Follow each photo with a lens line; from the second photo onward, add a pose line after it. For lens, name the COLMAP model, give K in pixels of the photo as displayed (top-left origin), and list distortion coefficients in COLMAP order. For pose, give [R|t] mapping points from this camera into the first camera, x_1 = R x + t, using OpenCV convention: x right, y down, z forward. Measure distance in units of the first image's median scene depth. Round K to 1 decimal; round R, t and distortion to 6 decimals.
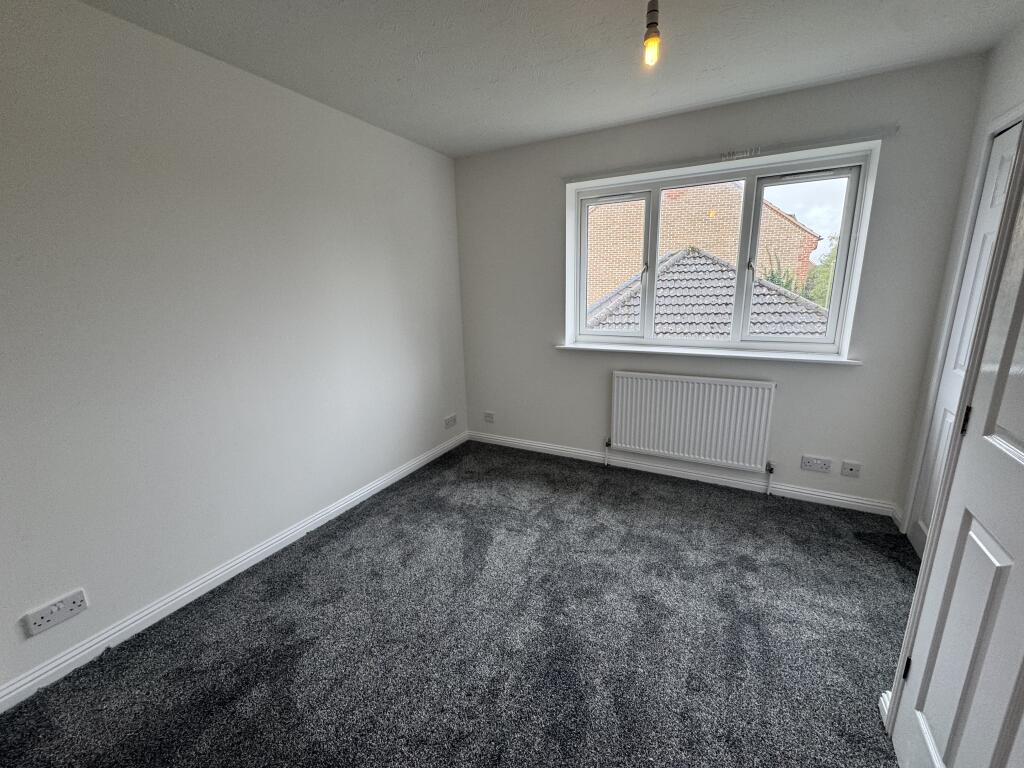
lens RADIAL K [[413.9, 0, 512.0], [0, 413.9, 384.0], [0, 0, 1]] dist [-0.001600, -0.000088]
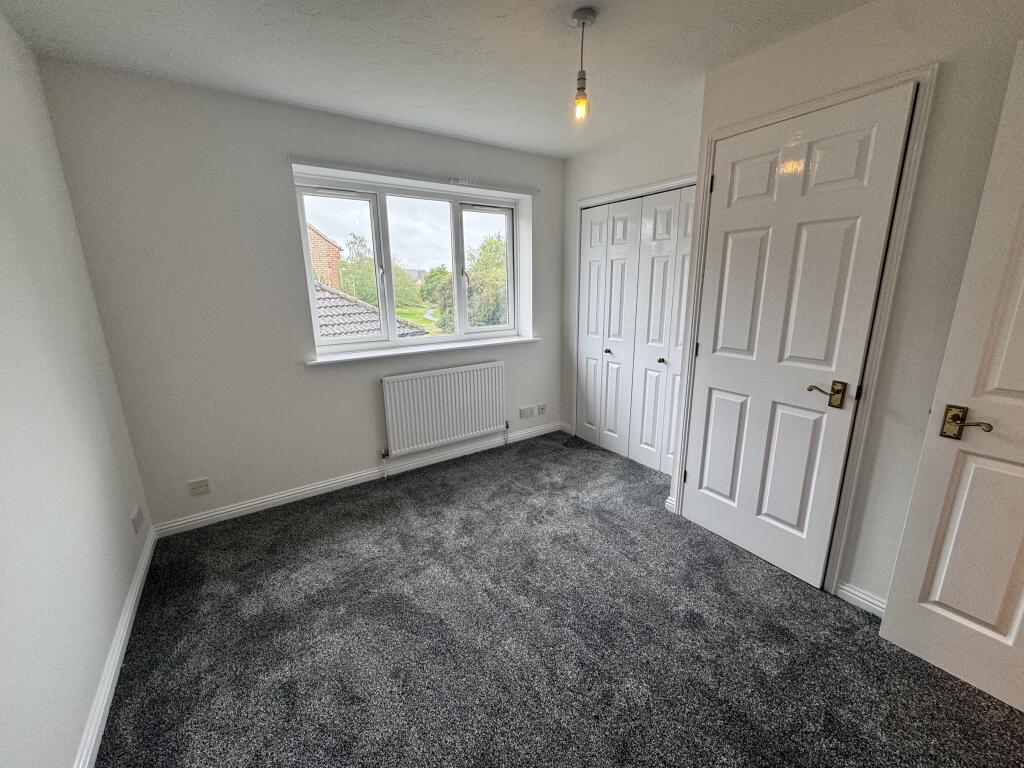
lens RADIAL K [[413.9, 0, 512.0], [0, 413.9, 384.0], [0, 0, 1]] dist [-0.001600, -0.000088]
pose [[0.457984, -0.195930, 0.867100, -0.492566], [0.205388, 0.972339, 0.111228, -0.068602], [-0.864908, 0.127152, 0.485557, 0.306995]]
